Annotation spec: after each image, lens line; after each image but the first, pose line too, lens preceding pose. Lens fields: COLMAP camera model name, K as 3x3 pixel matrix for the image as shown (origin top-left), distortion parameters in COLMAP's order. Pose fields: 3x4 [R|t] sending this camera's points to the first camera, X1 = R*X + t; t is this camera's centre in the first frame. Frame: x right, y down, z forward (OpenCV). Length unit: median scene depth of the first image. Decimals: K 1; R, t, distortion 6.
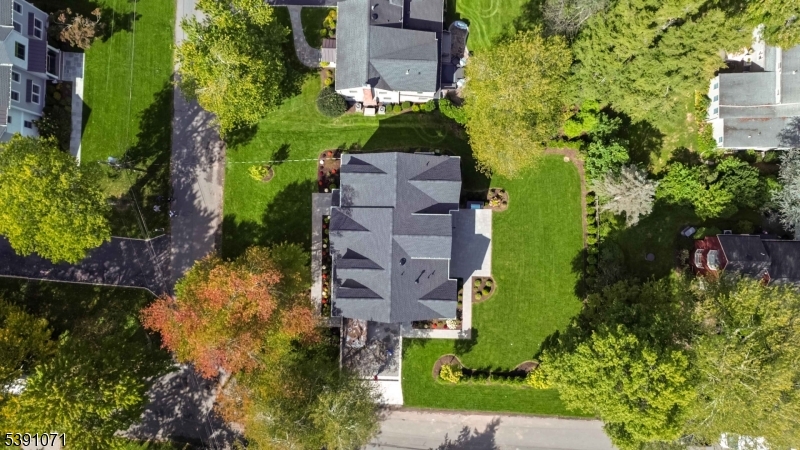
lens RADIAL K [[561.6, 0, 400.0], [0, 561.6, 225.0], [0, 0, 1]] dist [0.003179, 0.000356]
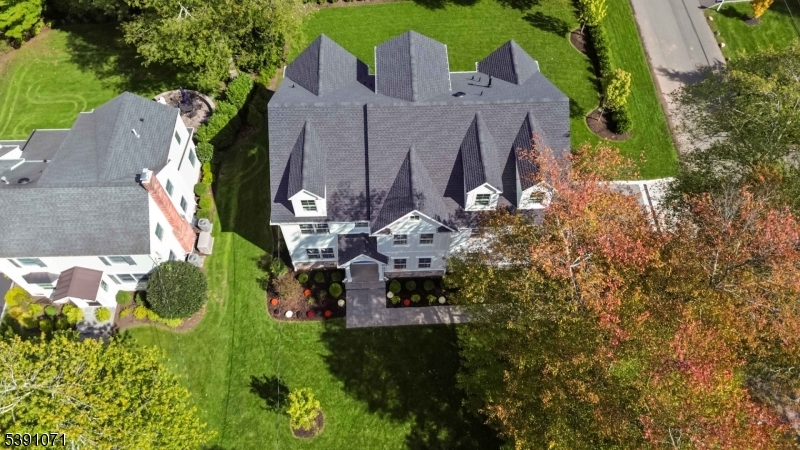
lens RADIAL K [[561.6, 0, 400.0], [0, 561.6, 225.0], [0, 0, 1]] dist [0.003179, 0.000356]
pose [[-0.058729, -0.870009, 0.489525, -0.336154], [0.998239, -0.047073, 0.036100, -0.020057], [-0.008364, 0.490783, 0.871242, 0.483162]]
